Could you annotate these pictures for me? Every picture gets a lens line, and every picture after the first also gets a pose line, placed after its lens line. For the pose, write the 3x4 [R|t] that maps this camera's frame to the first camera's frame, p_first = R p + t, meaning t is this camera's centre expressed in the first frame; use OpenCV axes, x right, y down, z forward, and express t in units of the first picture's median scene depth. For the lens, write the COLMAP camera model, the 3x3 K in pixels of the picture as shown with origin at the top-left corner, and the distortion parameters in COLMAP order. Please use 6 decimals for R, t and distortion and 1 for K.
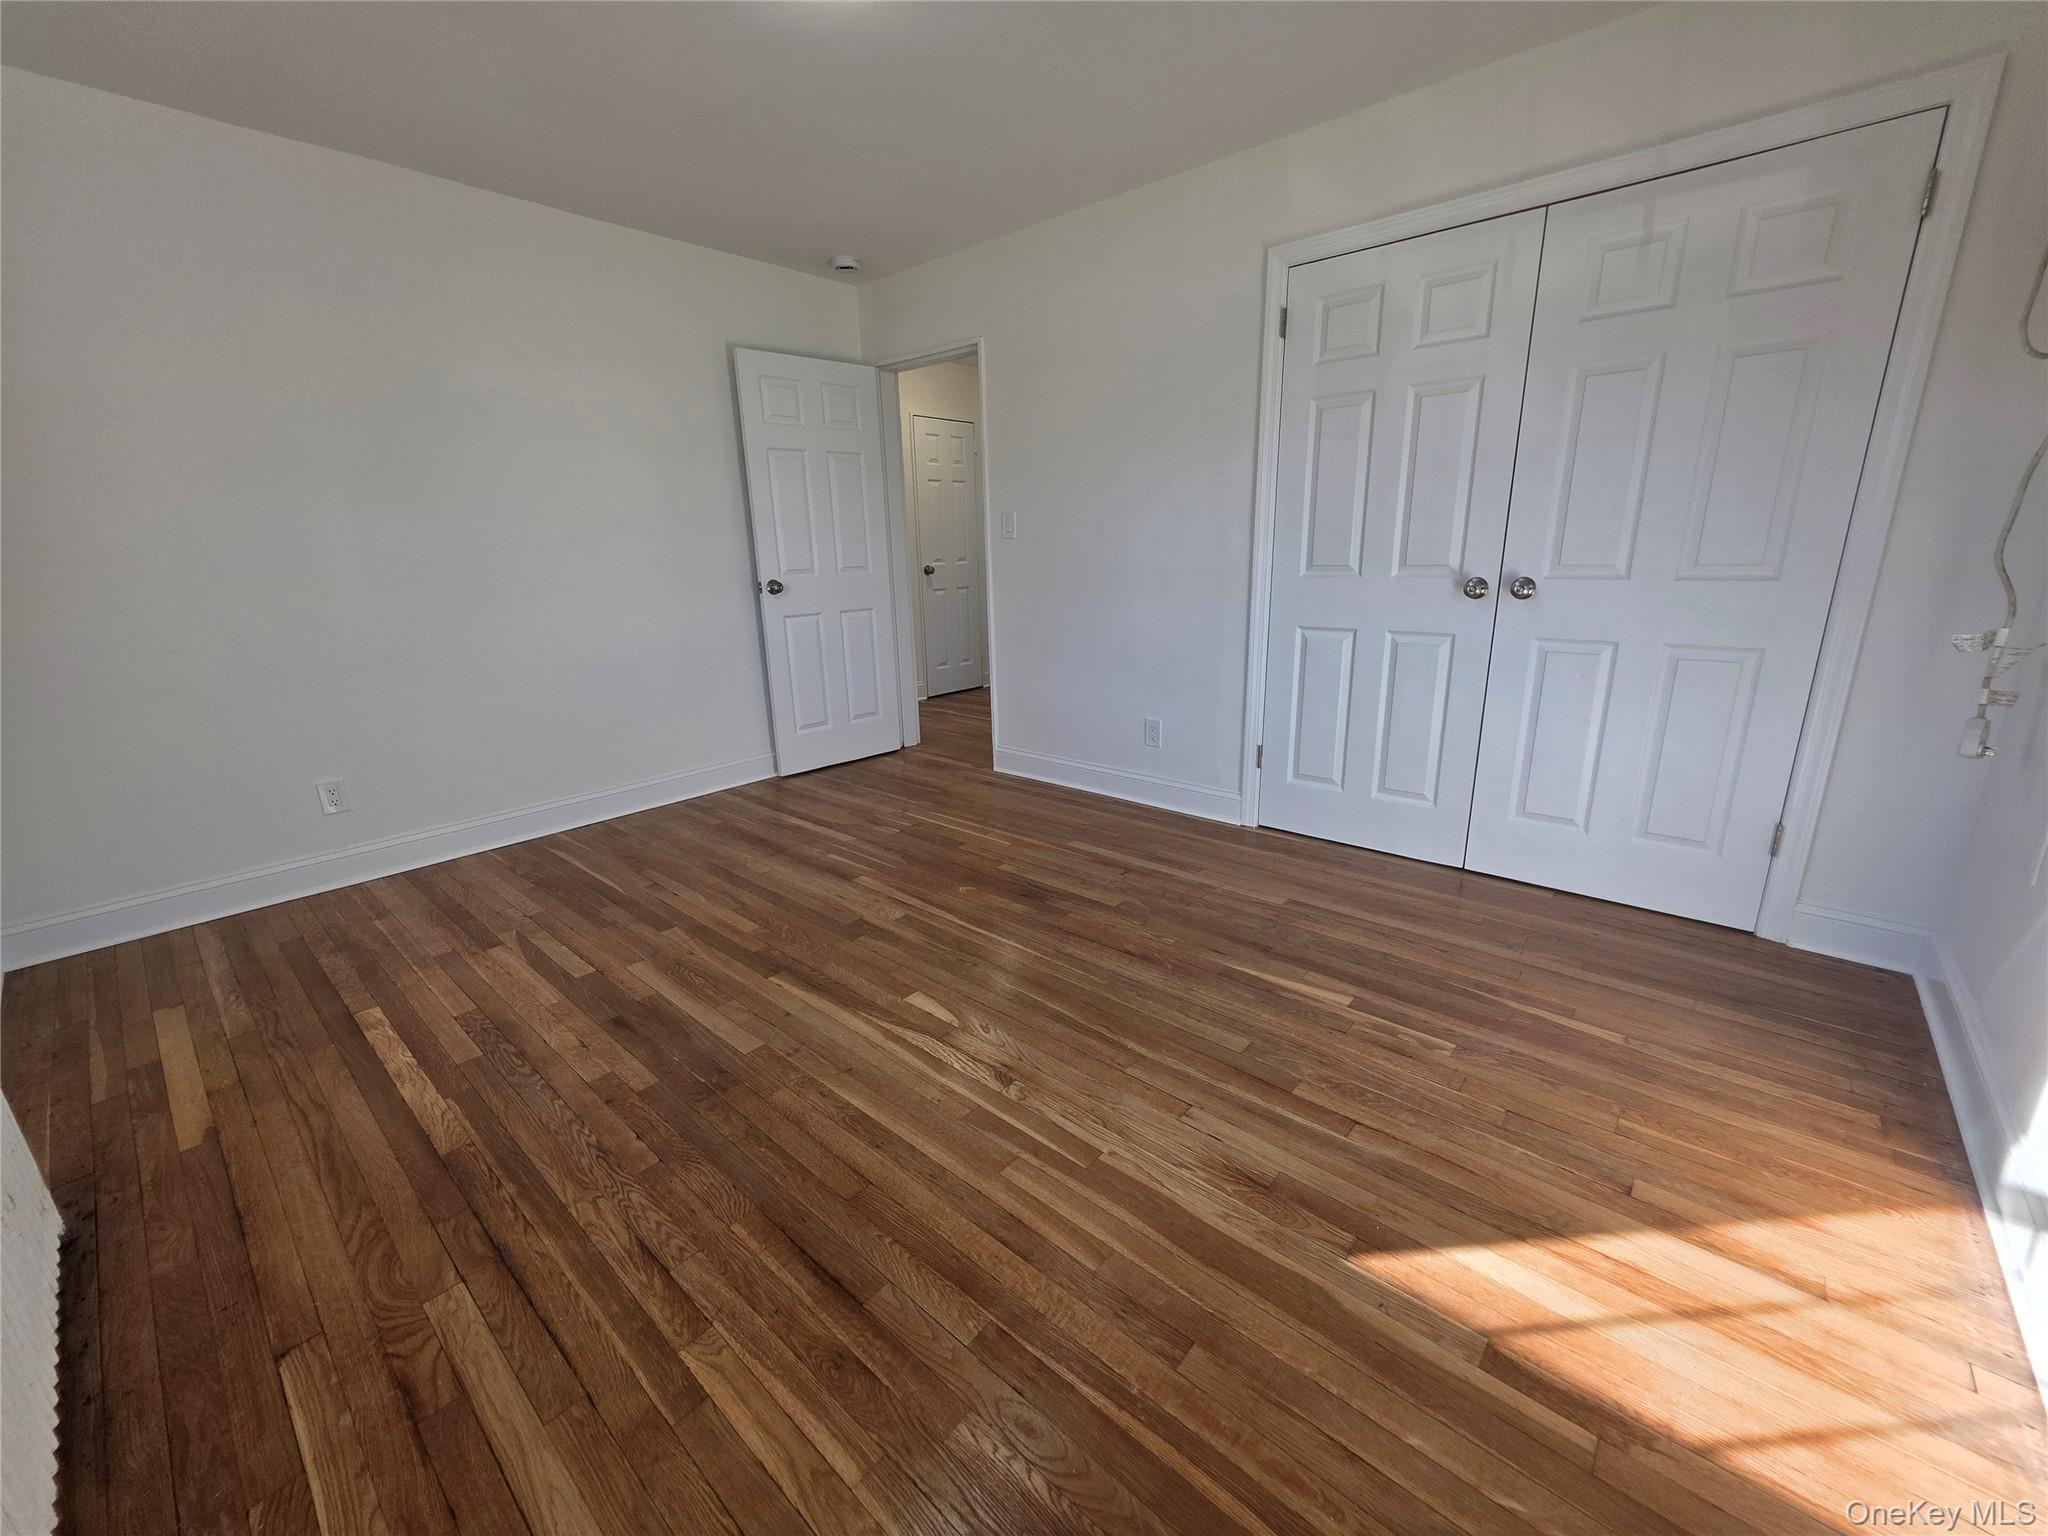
lens RADIAL K [[818.4, 0, 1024.6], [0, 818.4, 768.1], [0, 0, 1]] dist [0.002769, -0.000143]
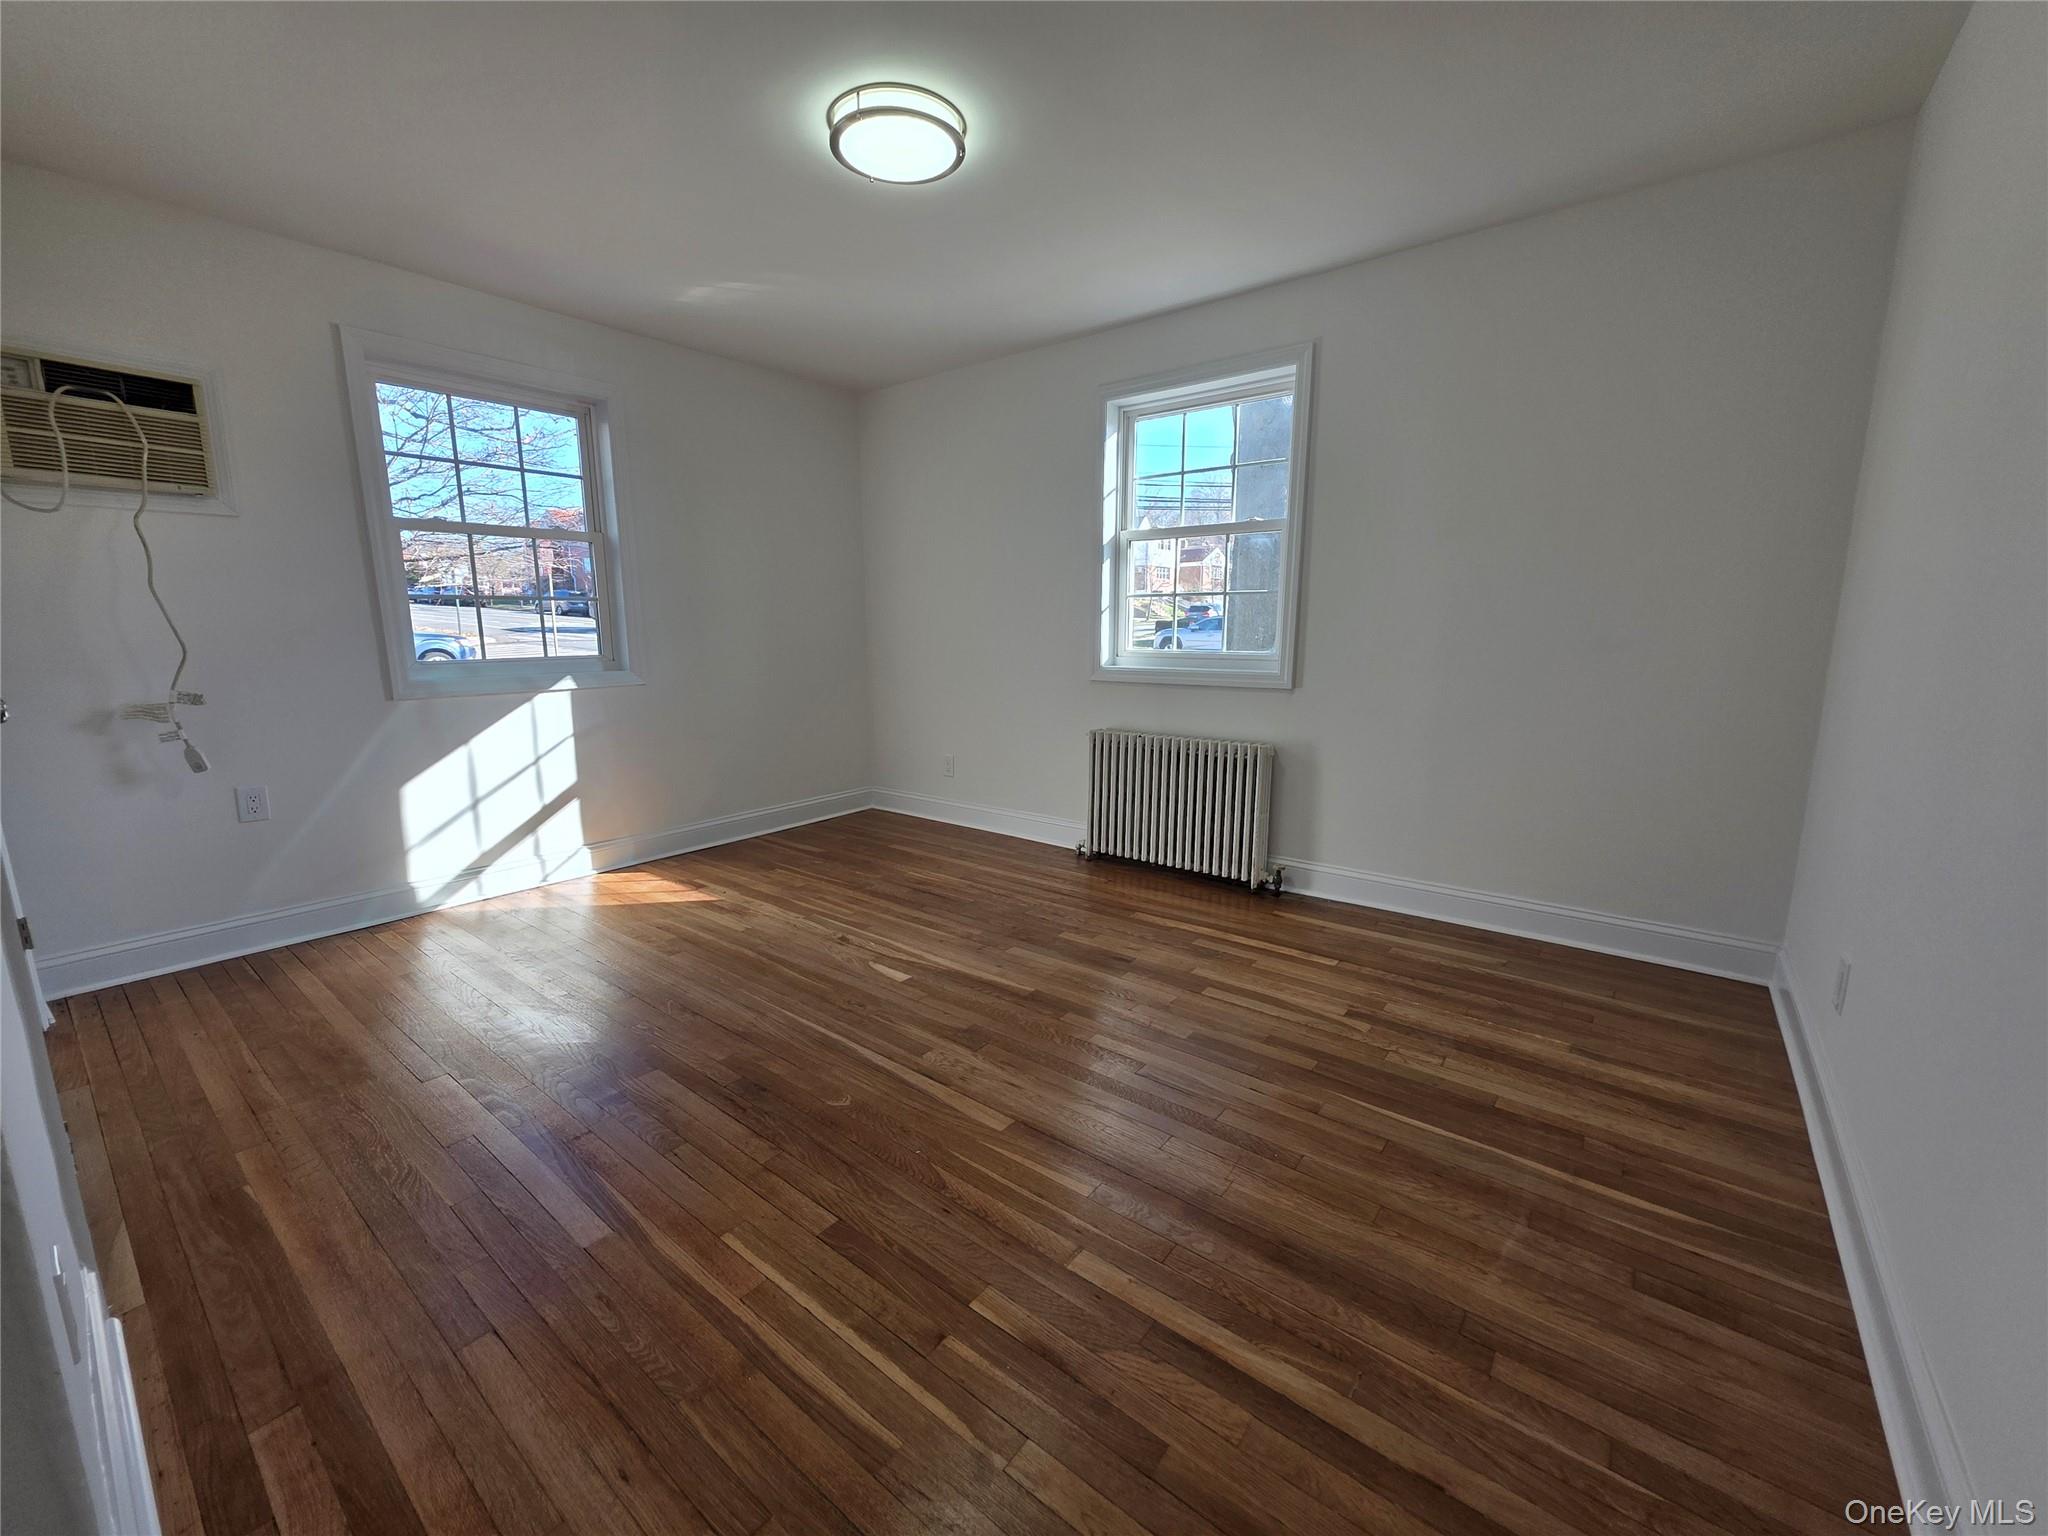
lens RADIAL K [[818.4, 0, 1024.6], [0, 818.4, 772.6], [0, 0, 1]] dist [0.002769, -0.000143]
pose [[-0.998013, 0.039965, -0.048709, -0.240213], [0.014421, 0.897453, 0.440875, -0.479462], [0.061334, 0.439296, -0.896246, 1.766178]]
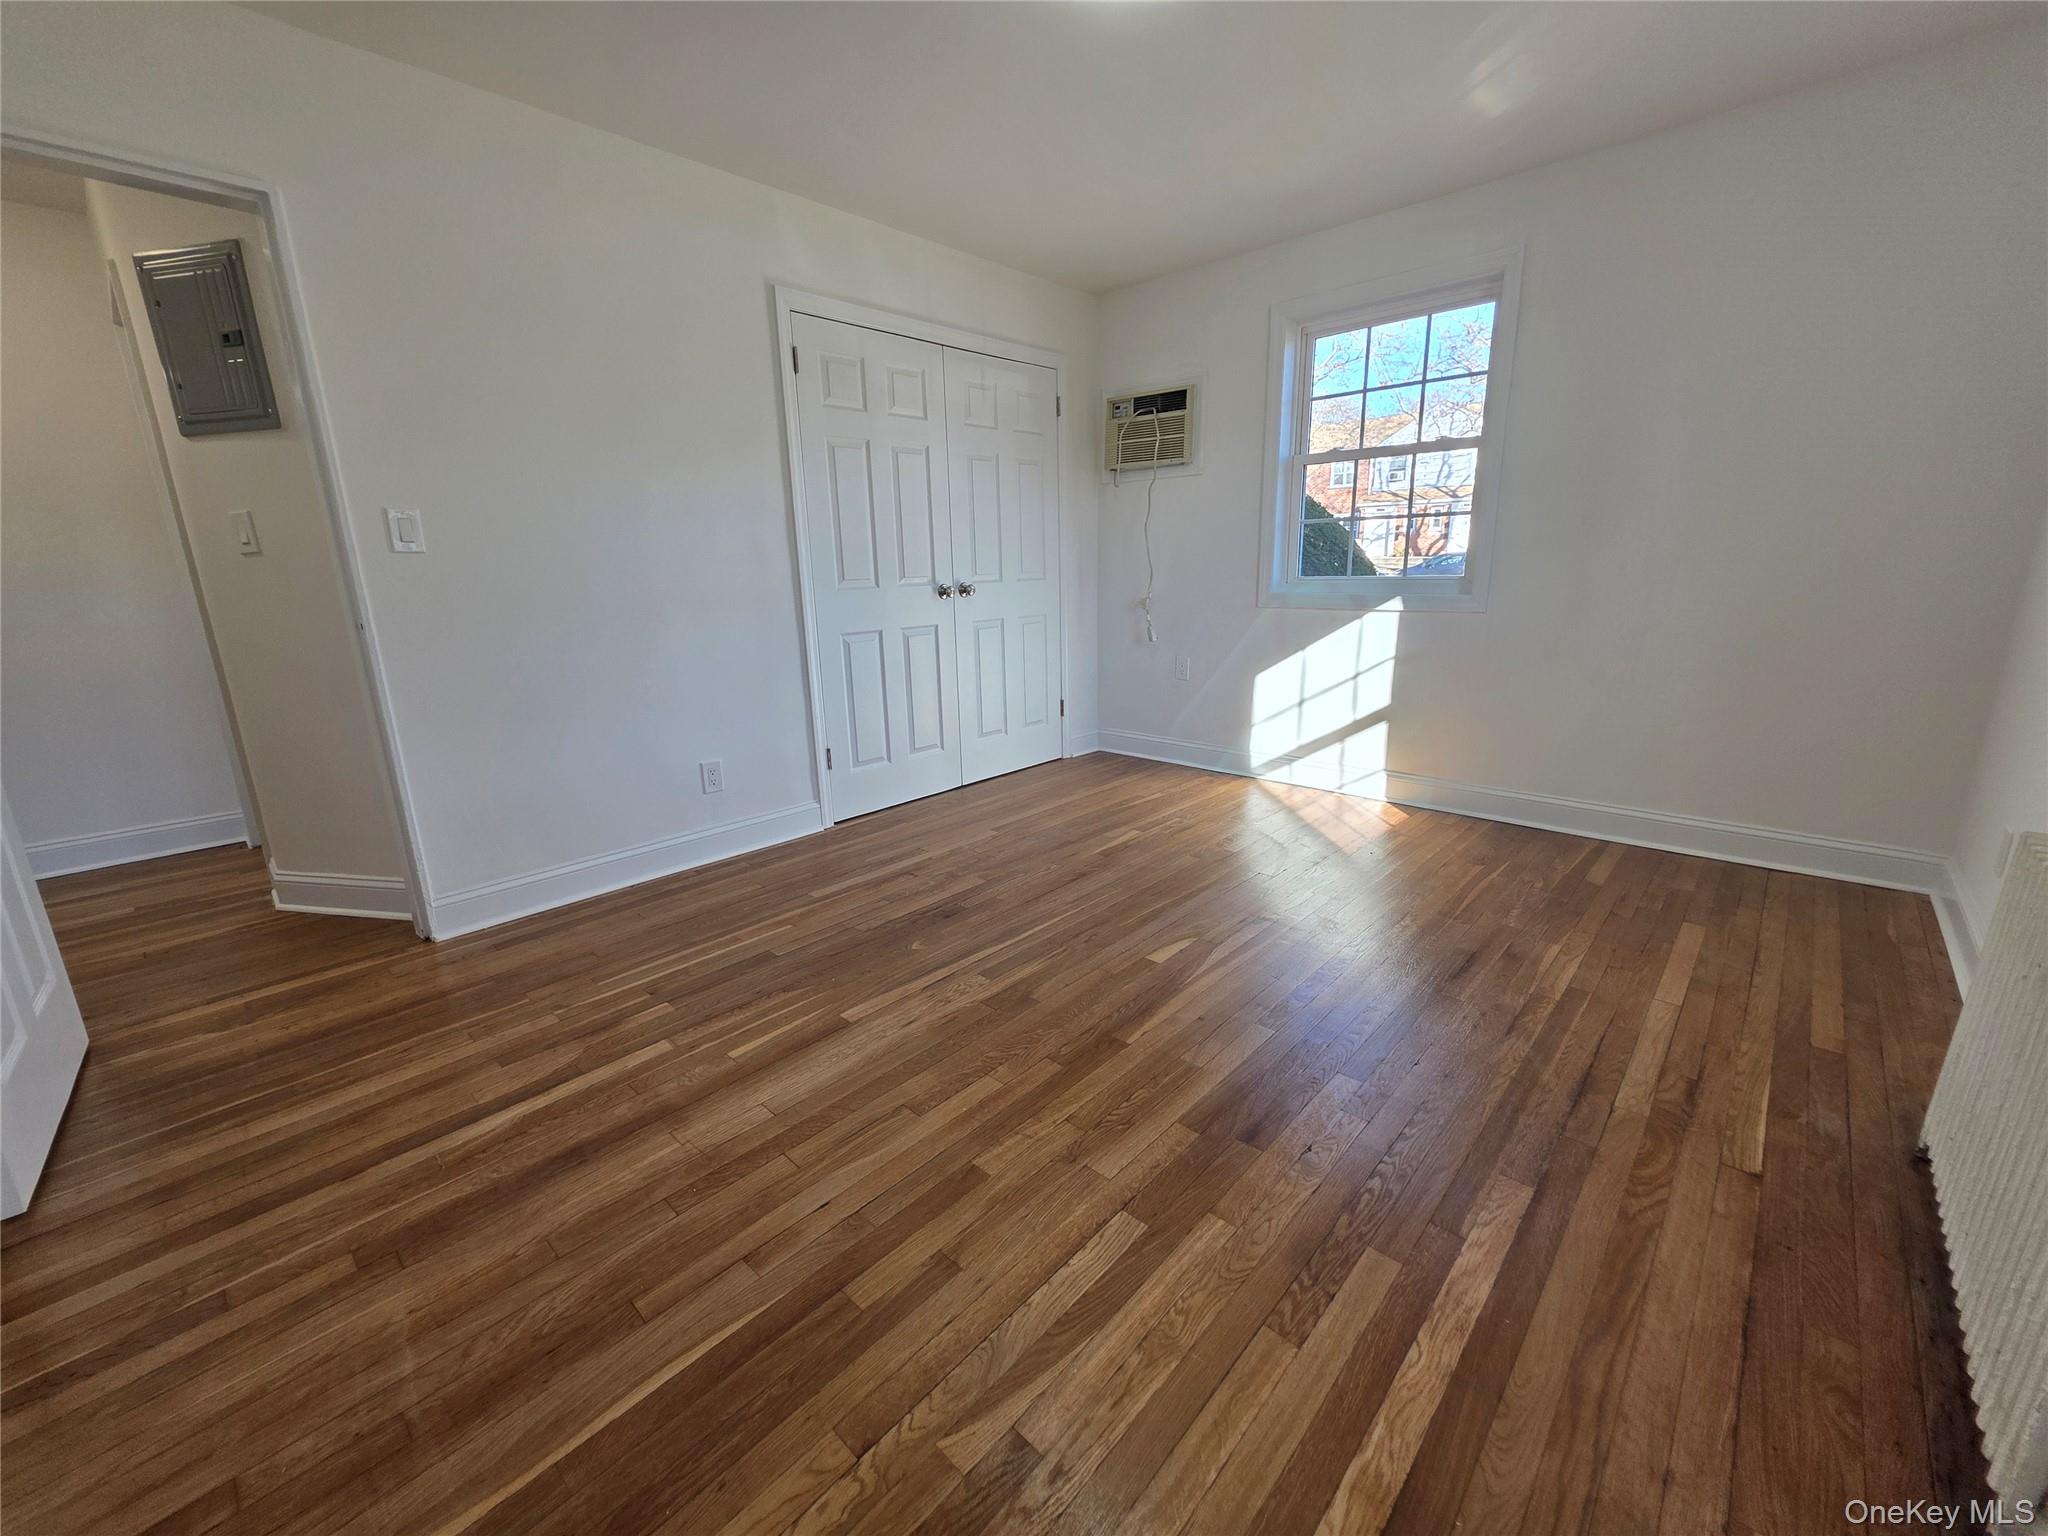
lens RADIAL K [[818.4, 0, 1014.1], [0, 818.4, 770.8], [0, 0, 1]] dist [0.002769, -0.000143]
pose [[0.038730, -0.224865, 0.973620, -1.008786], [0.290728, 0.934736, 0.204319, -0.198884], [-0.956022, 0.275145, 0.101577, 0.893032]]
